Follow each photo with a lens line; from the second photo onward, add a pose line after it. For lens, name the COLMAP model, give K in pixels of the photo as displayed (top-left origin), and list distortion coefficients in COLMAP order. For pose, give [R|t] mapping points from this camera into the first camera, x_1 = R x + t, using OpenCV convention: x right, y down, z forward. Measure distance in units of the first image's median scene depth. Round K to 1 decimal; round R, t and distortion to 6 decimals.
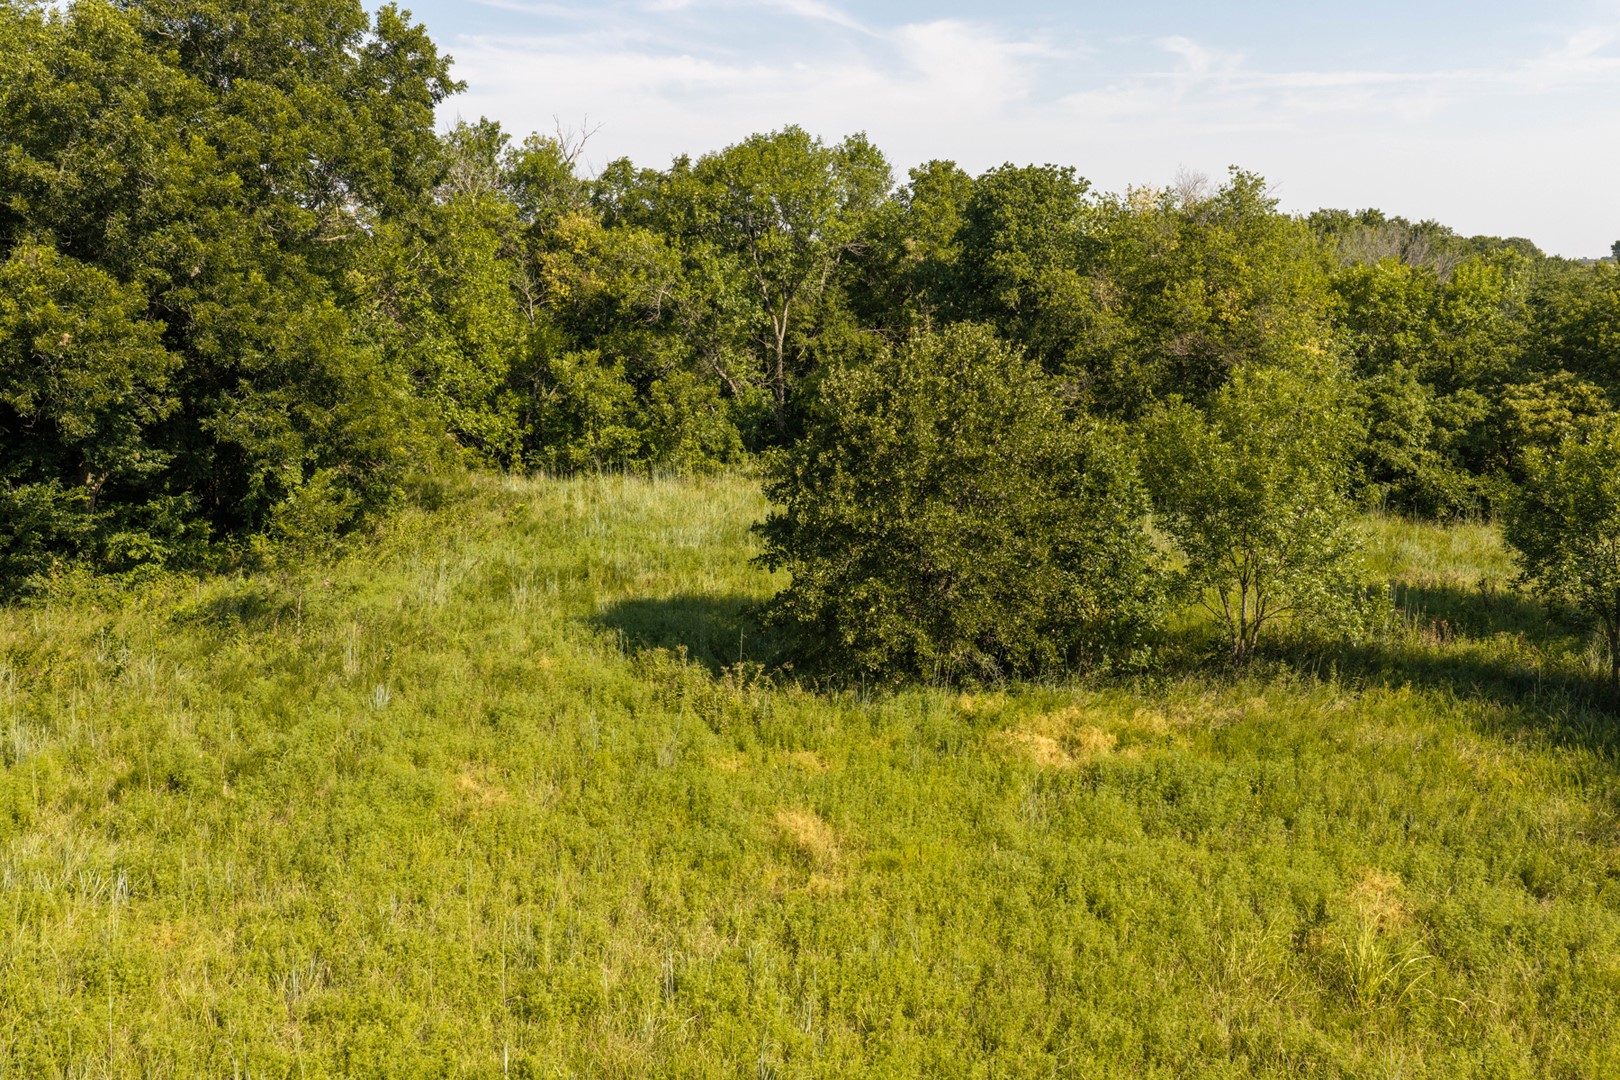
lens RADIAL K [[1347.8, 0, 817.7], [0, 1347.8, 543.6], [0, 0, 1]] dist [0.016595, -0.026206]
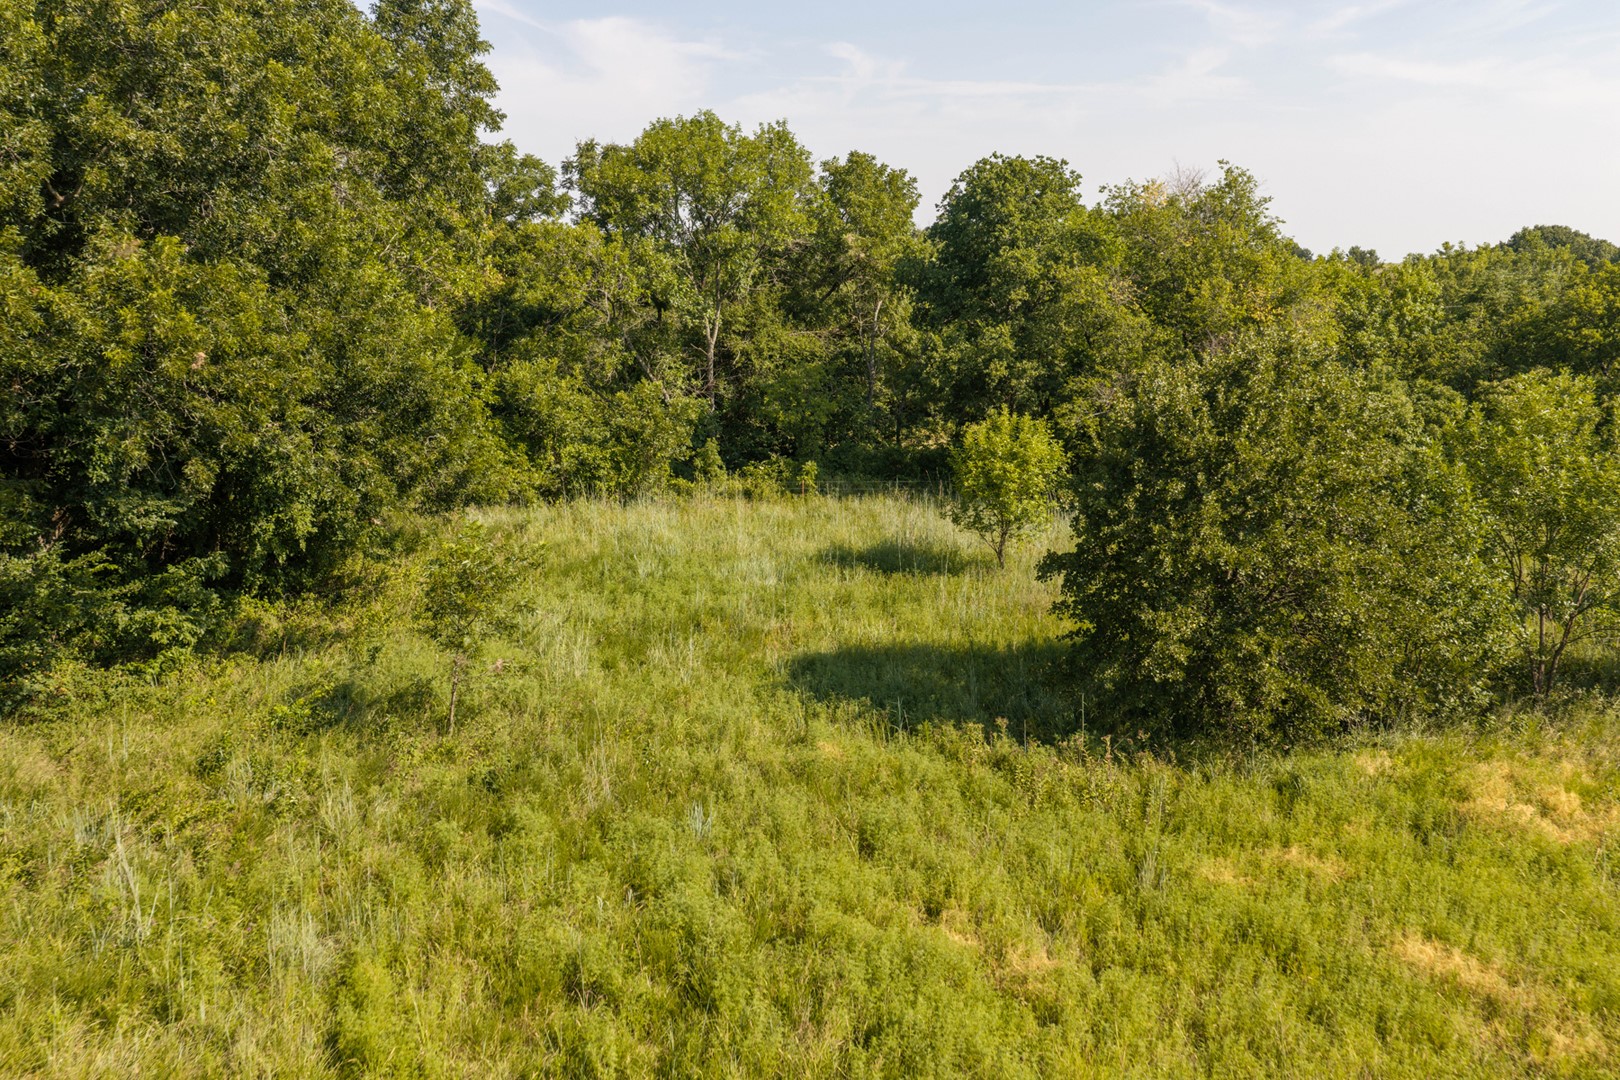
lens RADIAL K [[1347.8, 0, 805.5], [0, 1347.8, 535.1], [0, 0, 1]] dist [0.016595, -0.026206]
pose [[0.974177, -0.042508, 0.221747, -0.208161], [0.043571, 0.999050, 0.000095, -0.022328], [-0.221541, 0.009569, 0.975104, 0.113860]]
